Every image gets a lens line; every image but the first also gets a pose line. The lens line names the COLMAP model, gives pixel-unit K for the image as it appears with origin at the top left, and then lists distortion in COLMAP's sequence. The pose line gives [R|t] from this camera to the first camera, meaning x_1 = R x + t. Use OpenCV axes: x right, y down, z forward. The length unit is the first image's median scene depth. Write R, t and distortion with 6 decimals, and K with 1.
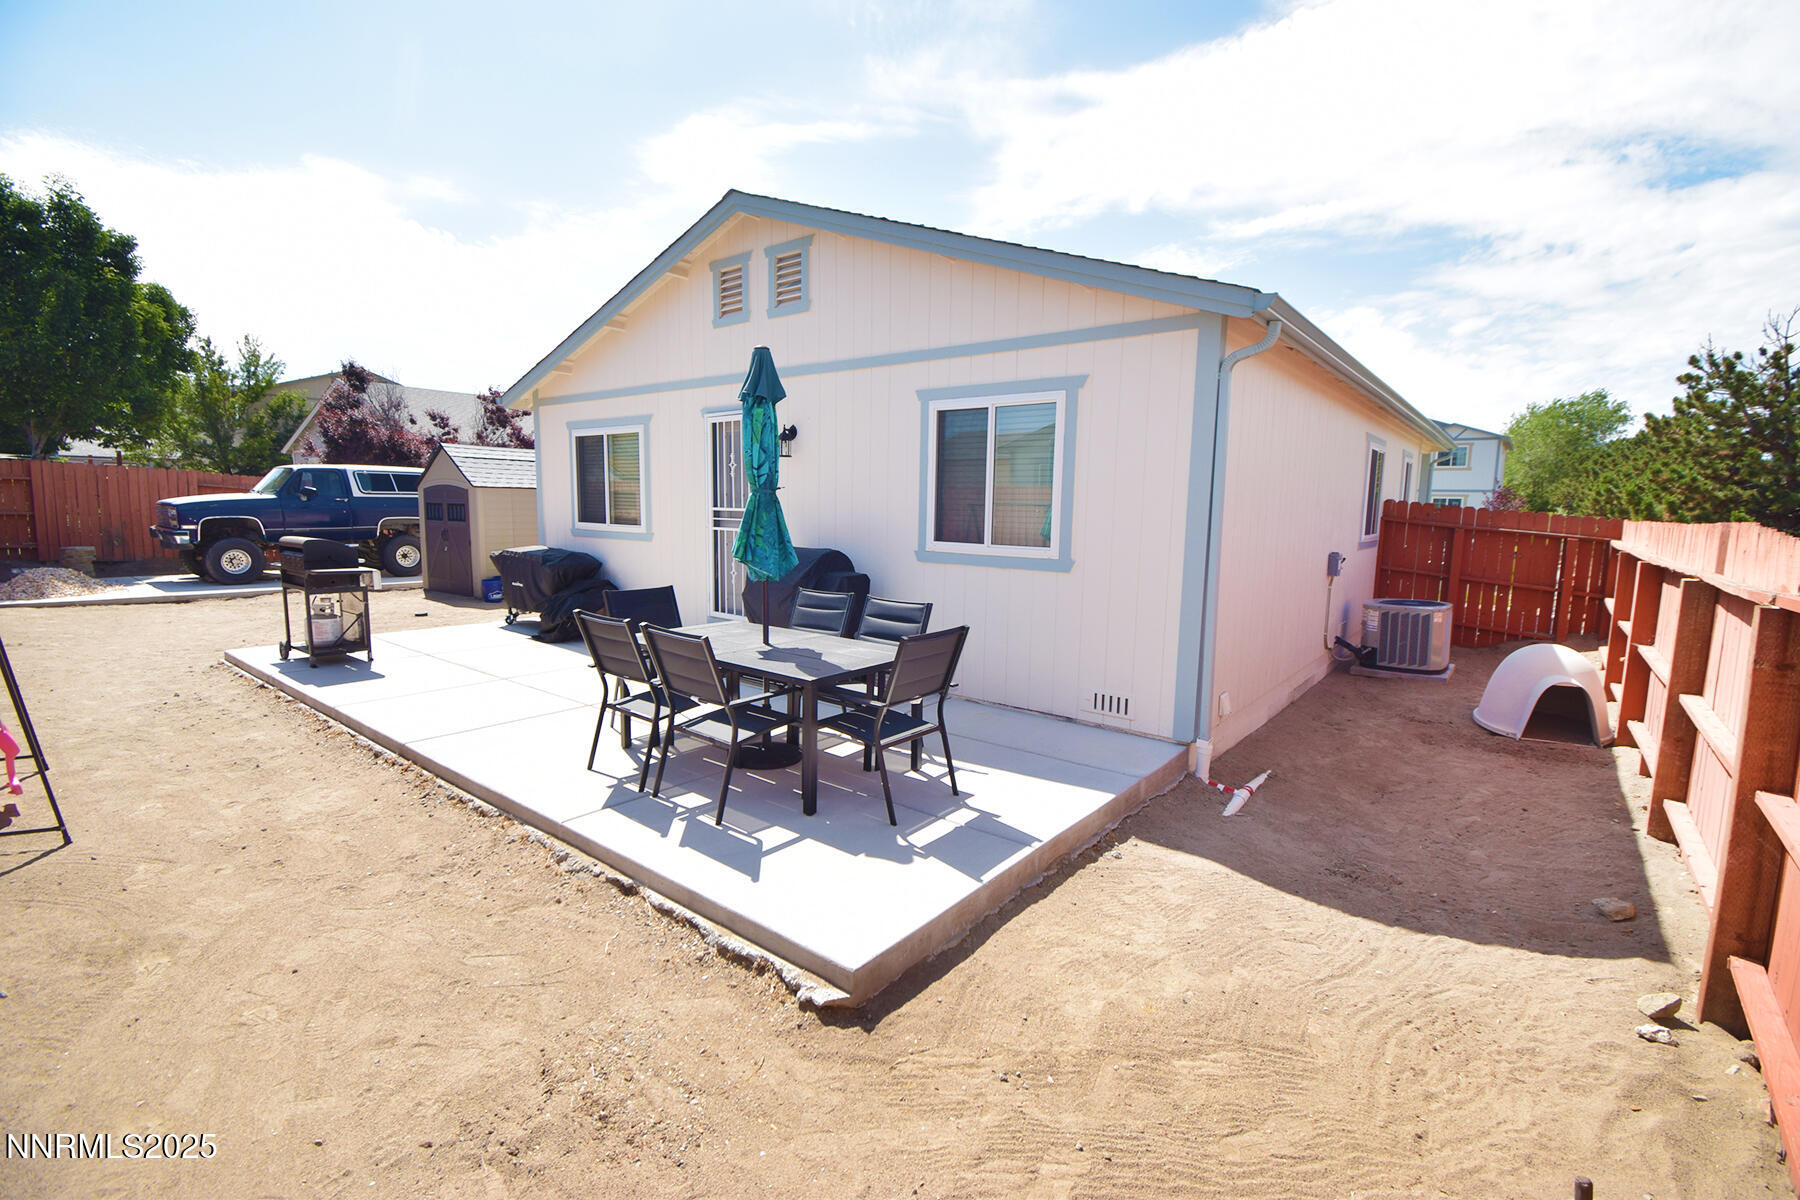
lens RADIAL K [[805.1, 0, 900.0], [0, 805.1, 600.0], [0, 0, 1]] dist [0.016478, -0.021067]
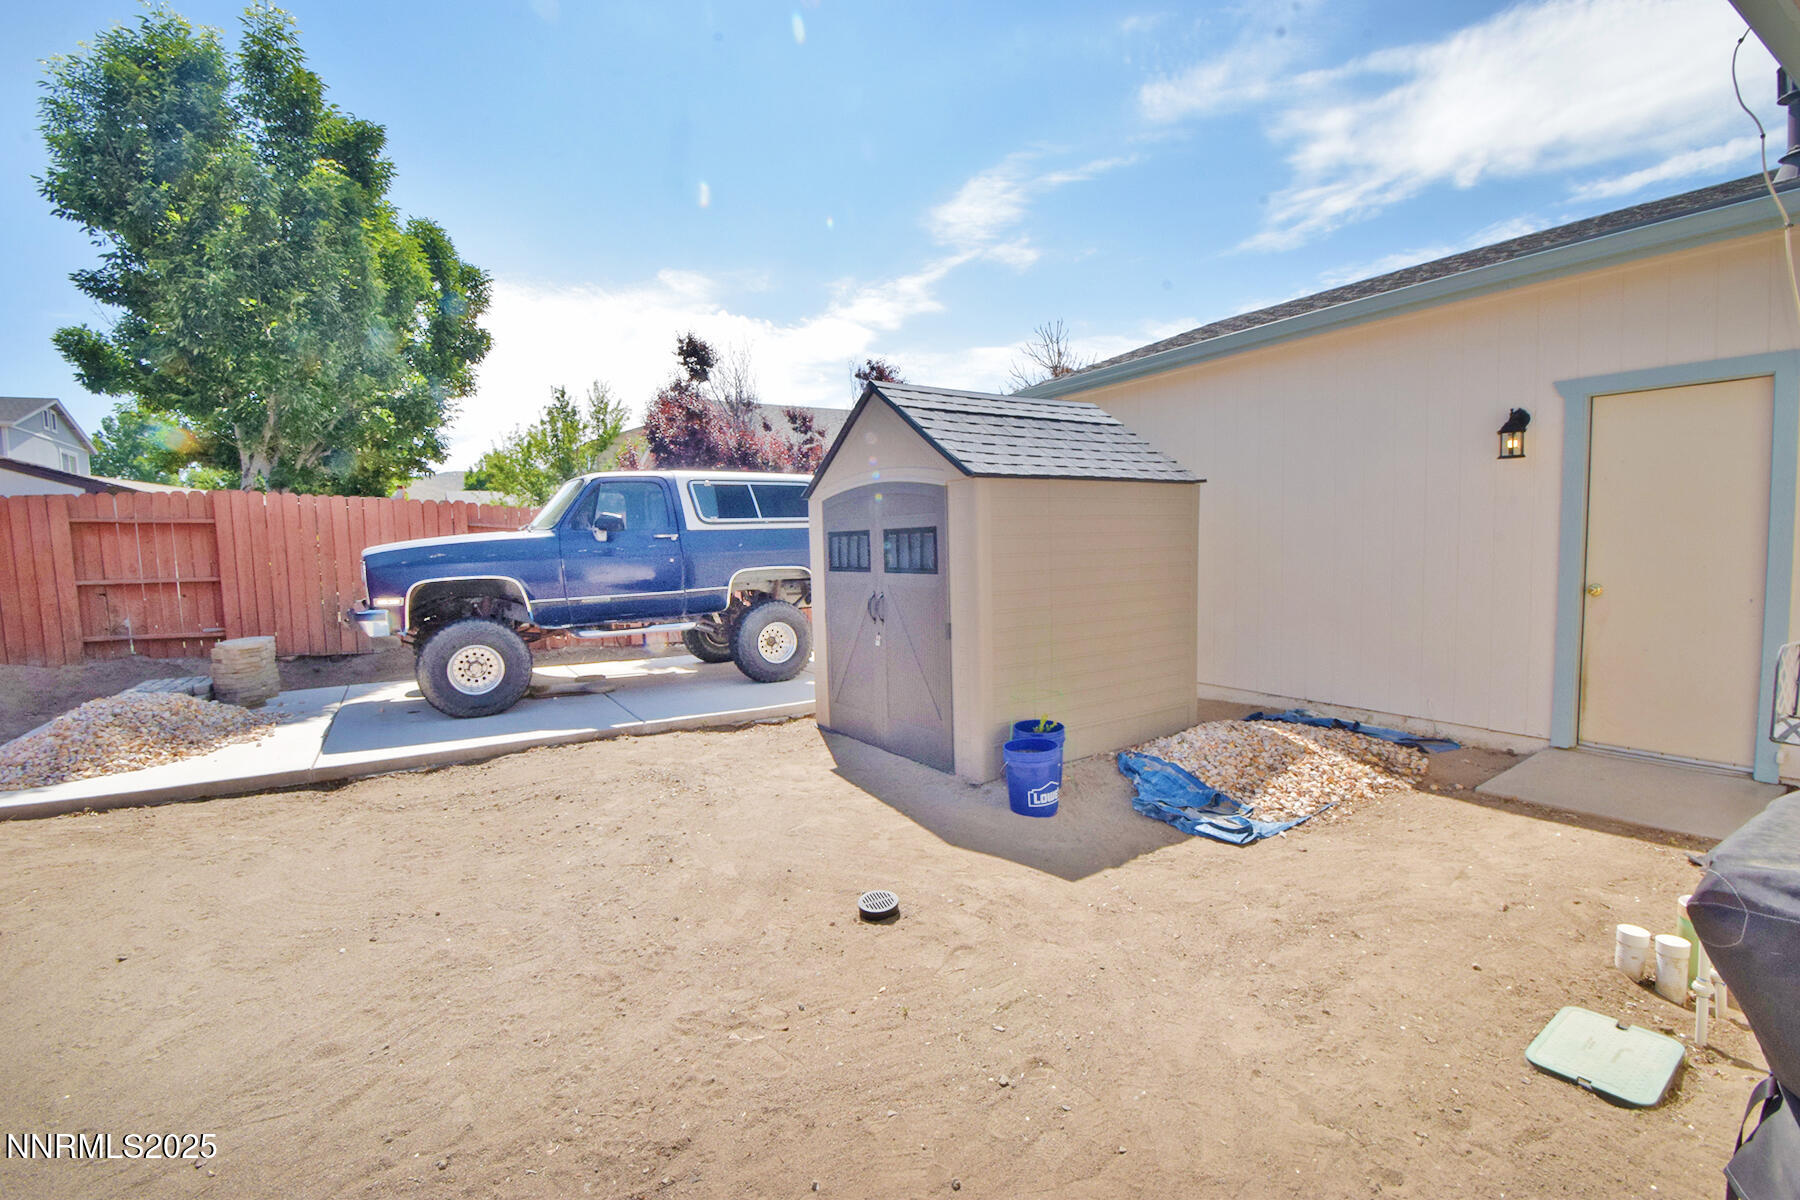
lens RADIAL K [[805.1, 0, 900.0], [0, 805.1, 600.0], [0, 0, 1]] dist [0.016478, -0.021067]
pose [[0.941549, -0.018956, -0.336343, -0.378392], [0.003478, 0.998909, -0.046561, -0.059542], [0.336859, 0.042669, 0.940588, 0.565803]]
